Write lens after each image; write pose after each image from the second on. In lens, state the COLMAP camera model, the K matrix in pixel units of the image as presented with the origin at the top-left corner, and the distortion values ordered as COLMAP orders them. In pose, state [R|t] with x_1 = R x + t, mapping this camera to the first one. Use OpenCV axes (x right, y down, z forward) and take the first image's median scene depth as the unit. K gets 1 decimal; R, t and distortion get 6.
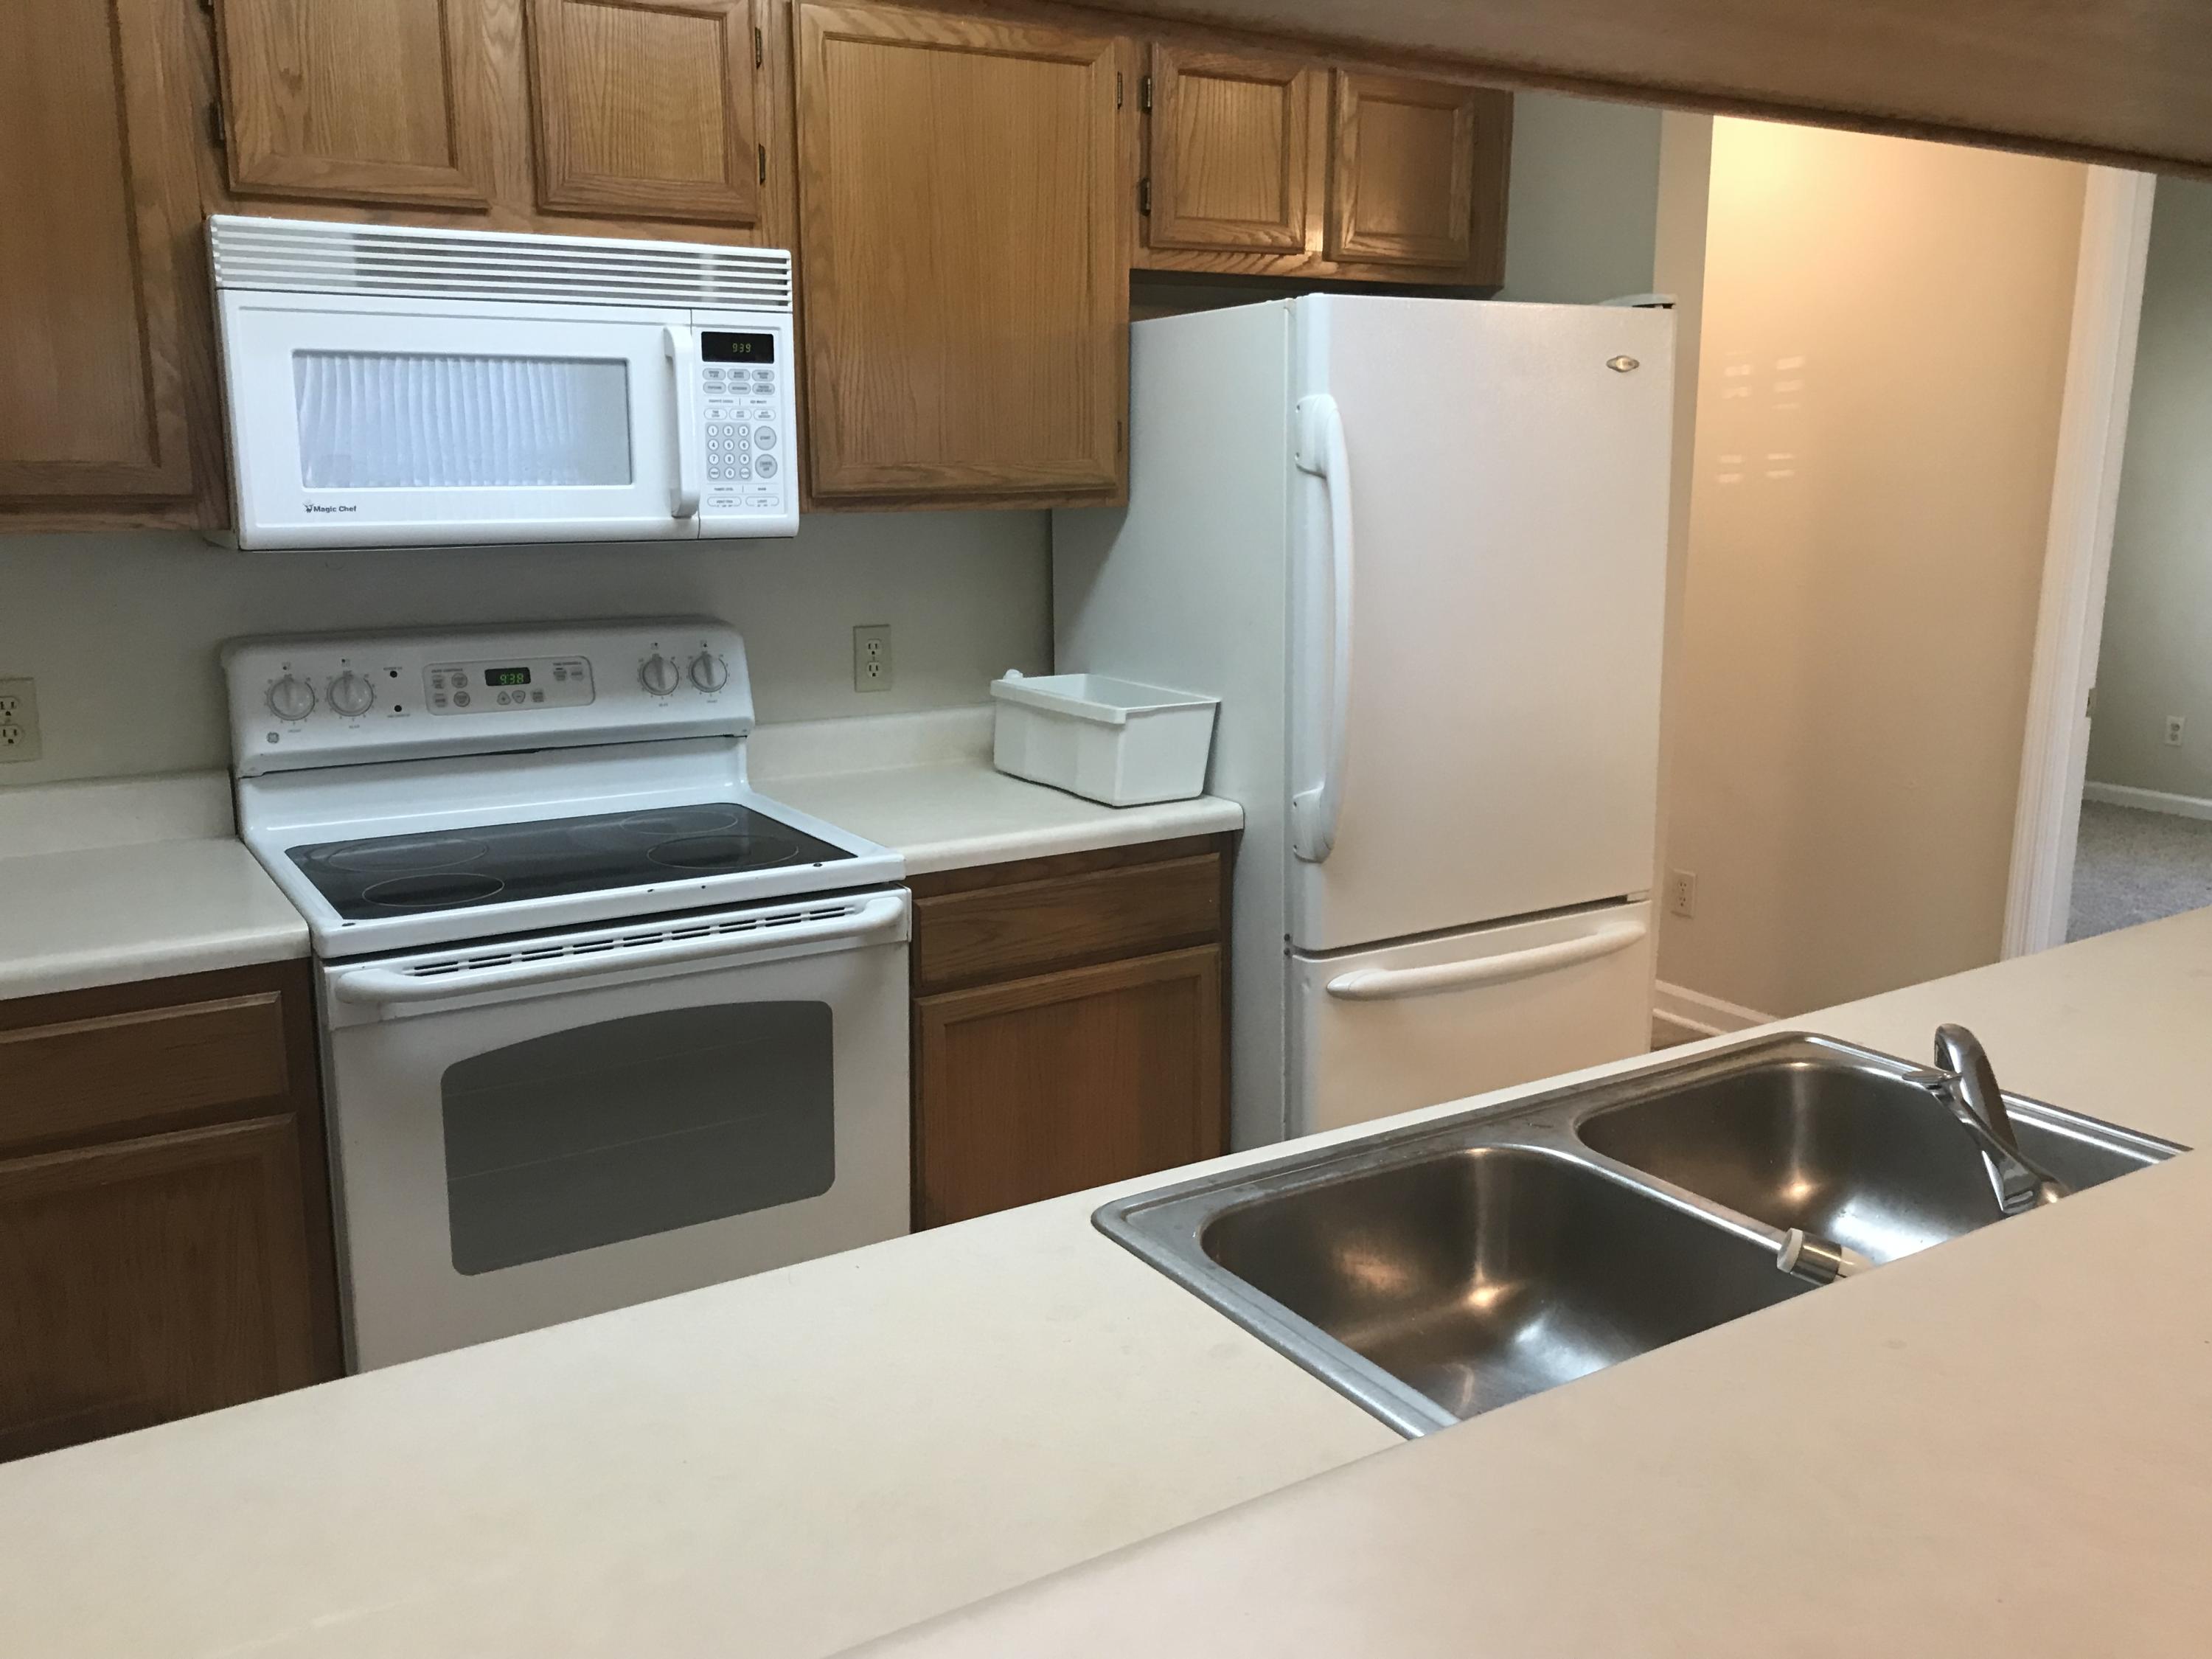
lens RADIAL K [[1827.7, 0, 1078.2], [0, 1827.7, 827.8], [0, 0, 1]] dist [0.004971, 0.010416]
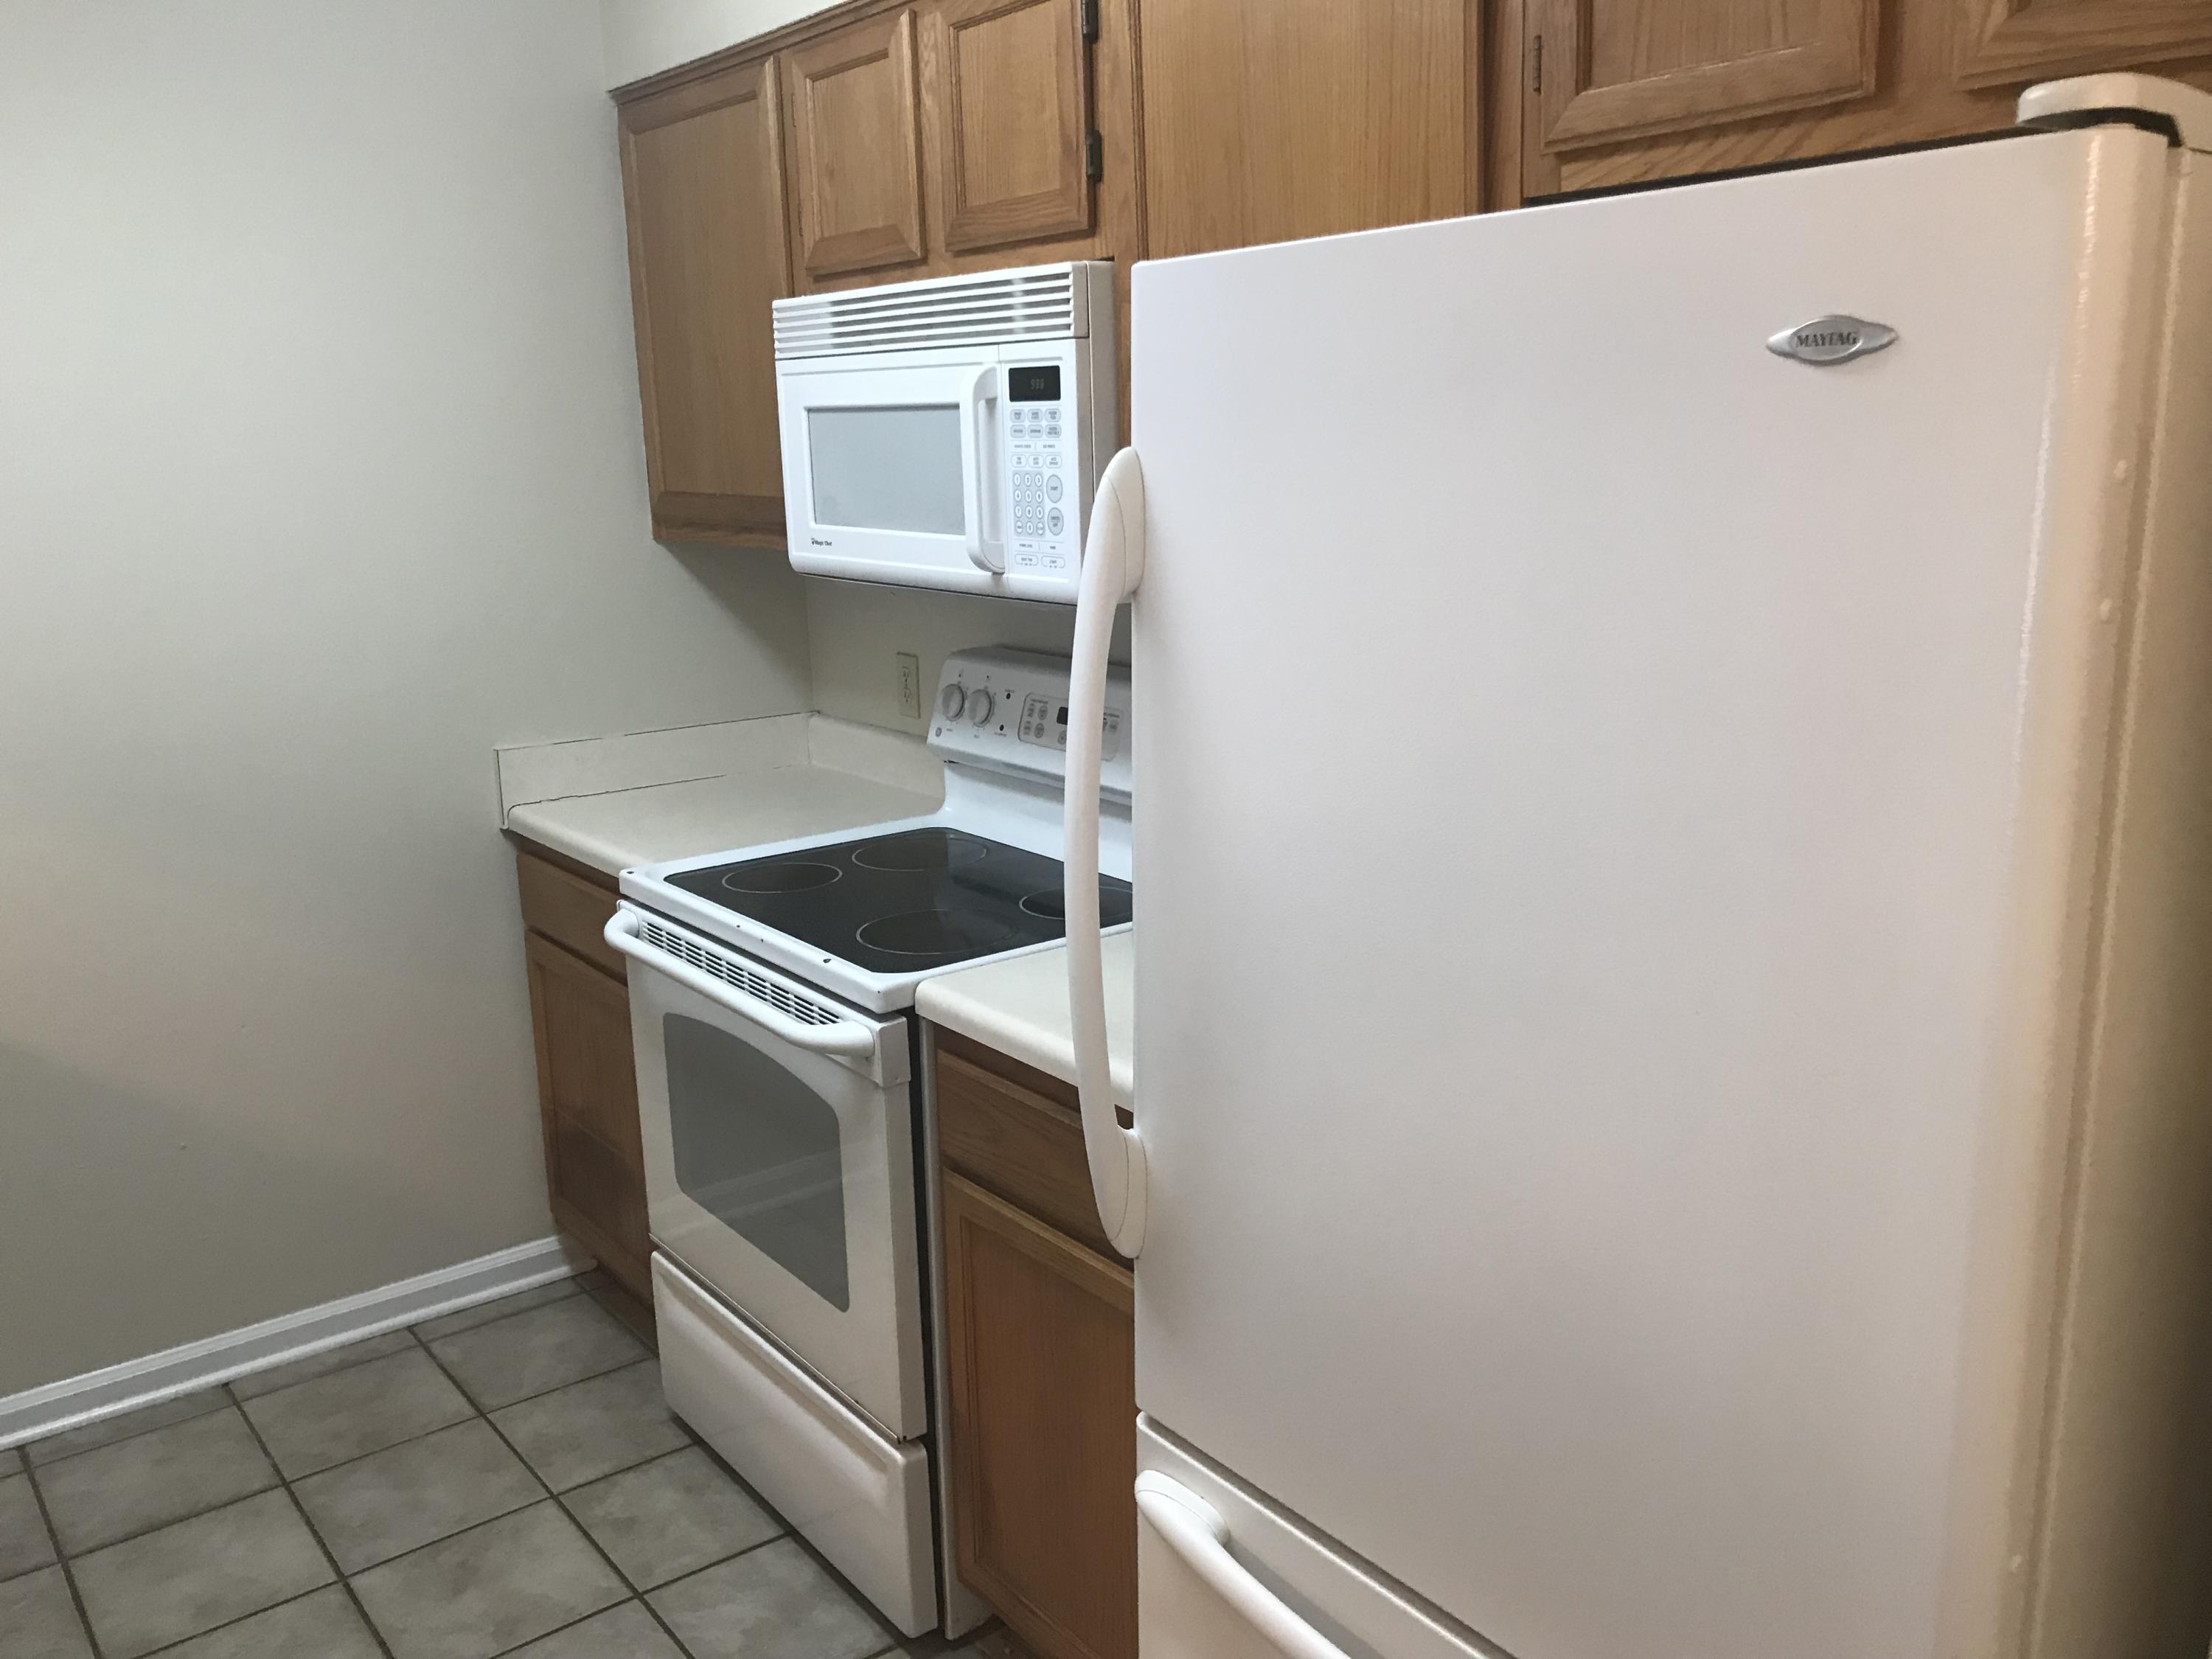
lens RADIAL K [[1856.3, 0, 1111.3], [0, 1856.3, 851.5], [0, 0, 1]] dist [0.009069, -0.003944]
pose [[0.086149, 0.230399, -0.969275, 0.718867], [-0.180232, 0.960444, 0.212280, -0.243257], [0.979844, 0.156407, 0.124267, 0.961319]]
